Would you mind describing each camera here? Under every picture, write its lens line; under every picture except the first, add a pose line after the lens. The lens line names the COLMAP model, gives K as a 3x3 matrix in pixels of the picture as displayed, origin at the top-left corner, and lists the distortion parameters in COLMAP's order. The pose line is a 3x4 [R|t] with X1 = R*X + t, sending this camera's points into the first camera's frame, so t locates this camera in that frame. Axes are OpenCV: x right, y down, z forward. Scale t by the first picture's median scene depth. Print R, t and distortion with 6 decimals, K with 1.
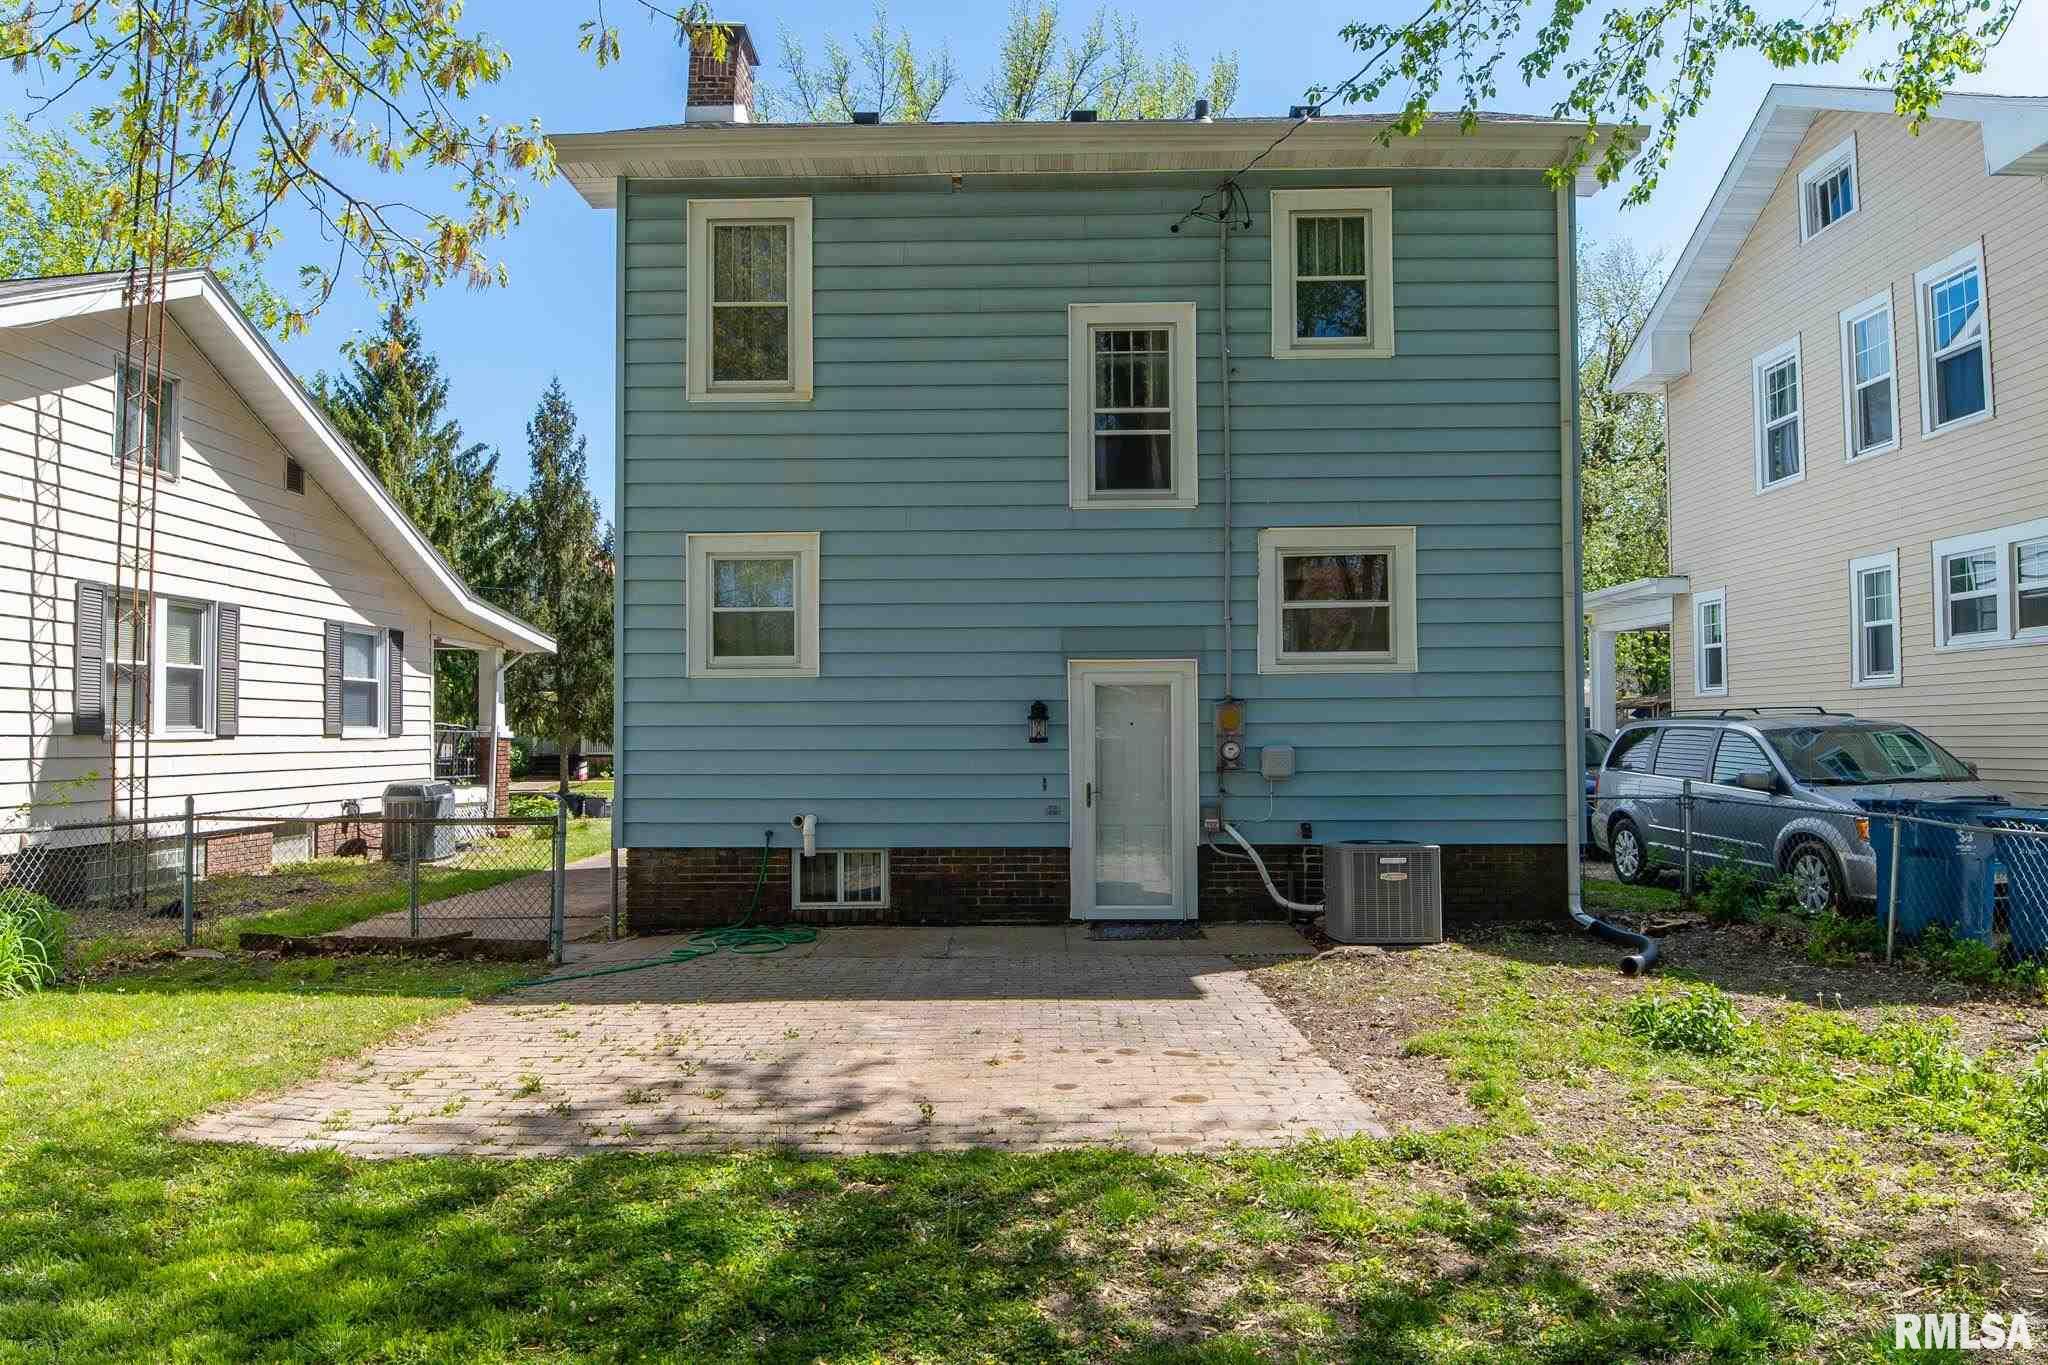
lens RADIAL K [[1304.5, 0, 1023.6], [0, 1304.5, 707.3], [0, 0, 1]] dist [0.002780, -0.058635]
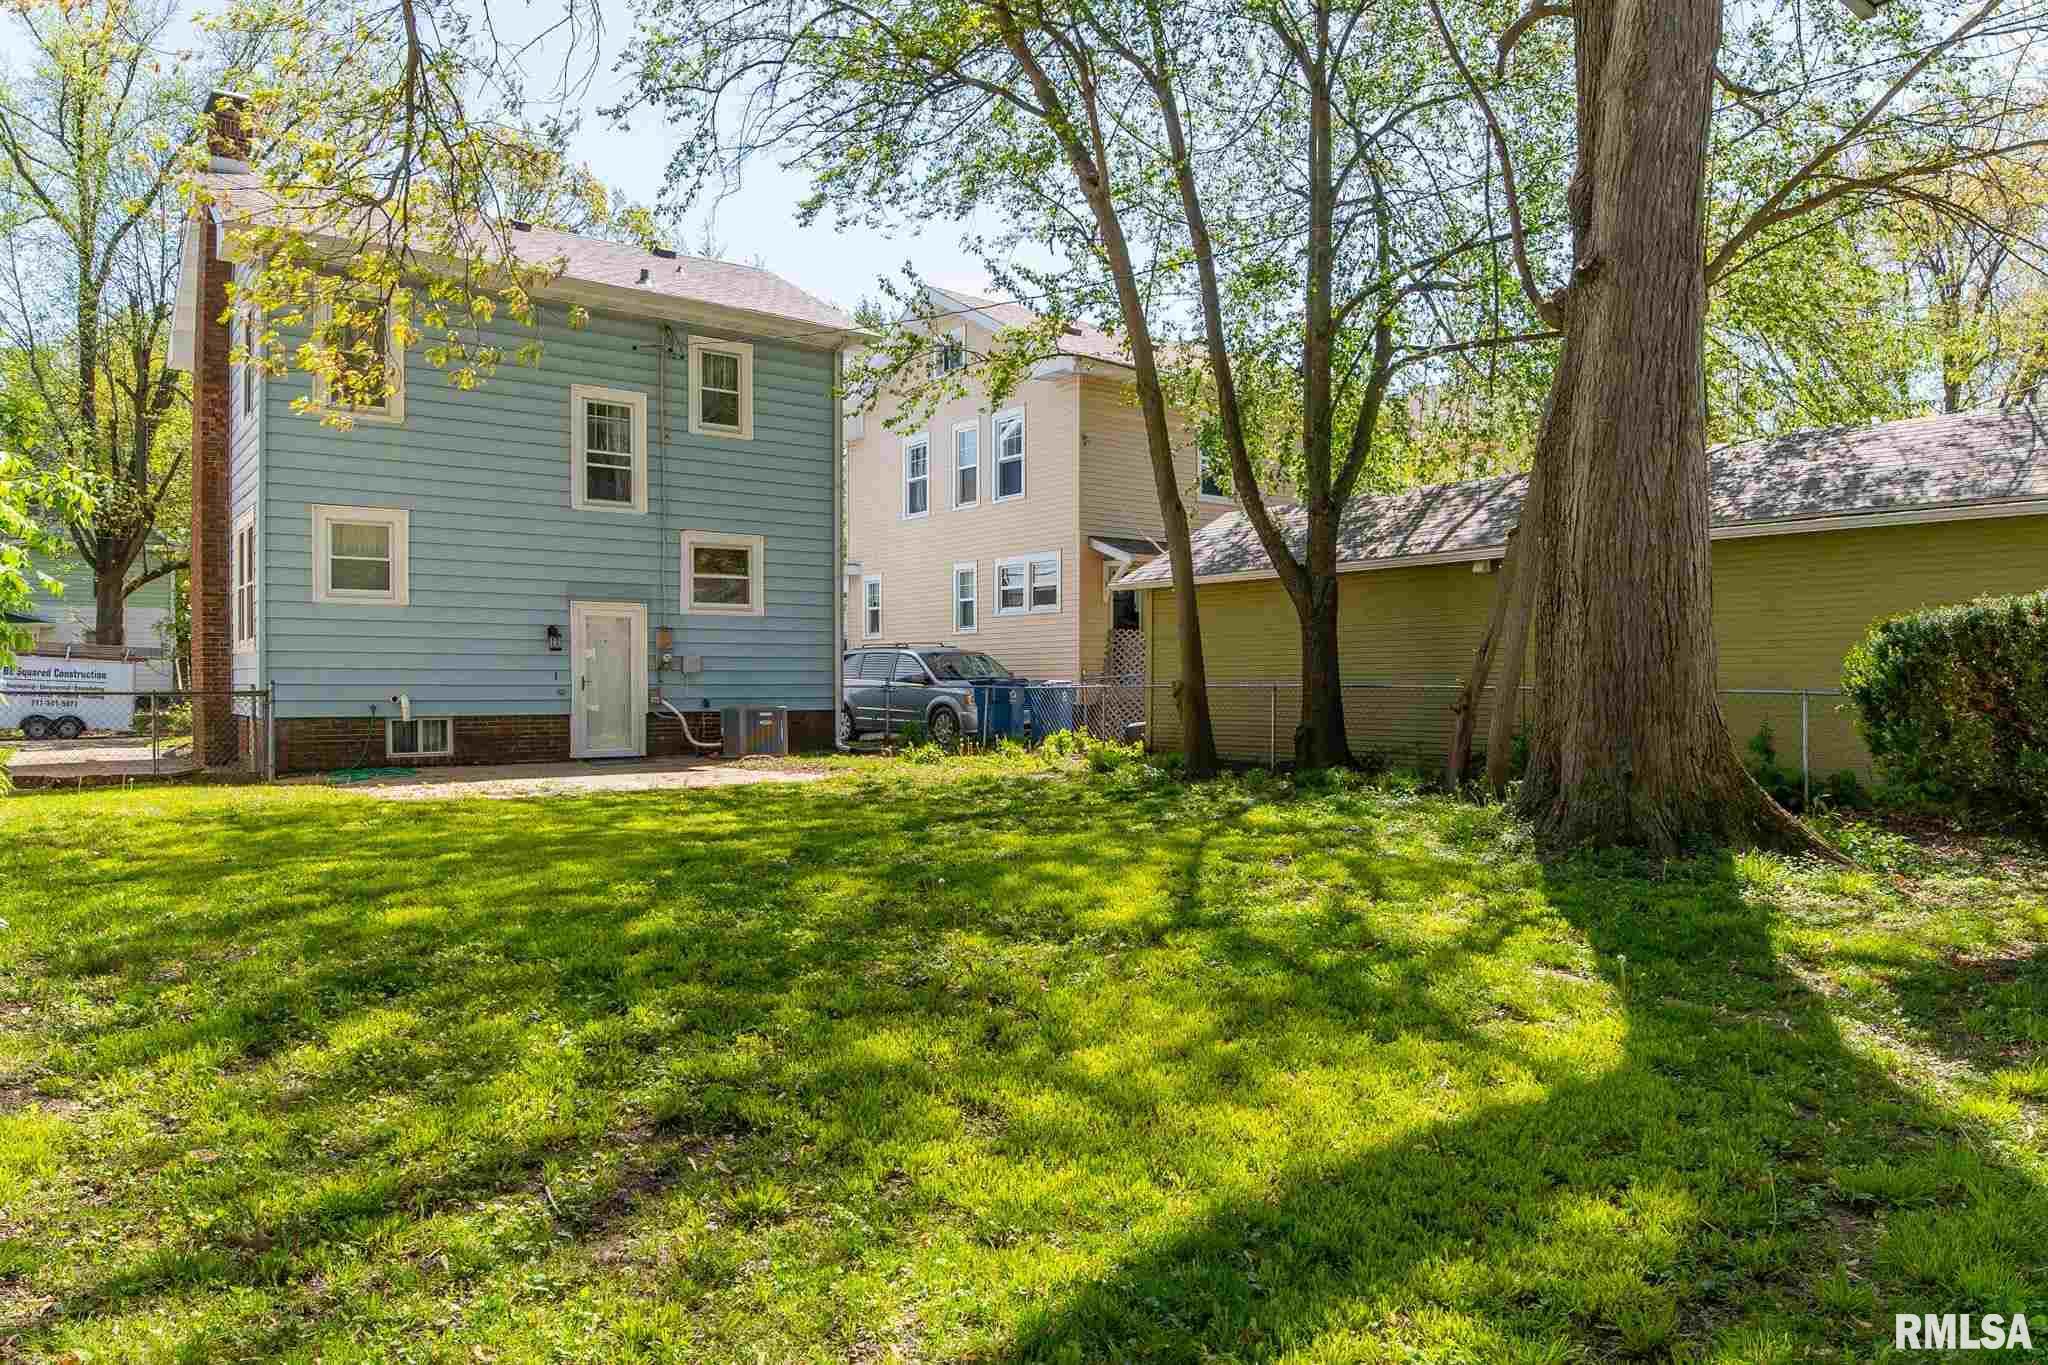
lens RADIAL K [[1304.5, 0, 1023.6], [0, 1304.5, 707.3], [0, 0, 1]] dist [0.002780, -0.058635]
pose [[0.786030, -0.005917, 0.618160, -0.534374], [-0.016528, 0.999396, 0.030583, 0.037964], [-0.617967, -0.034257, 0.785457, -0.652739]]
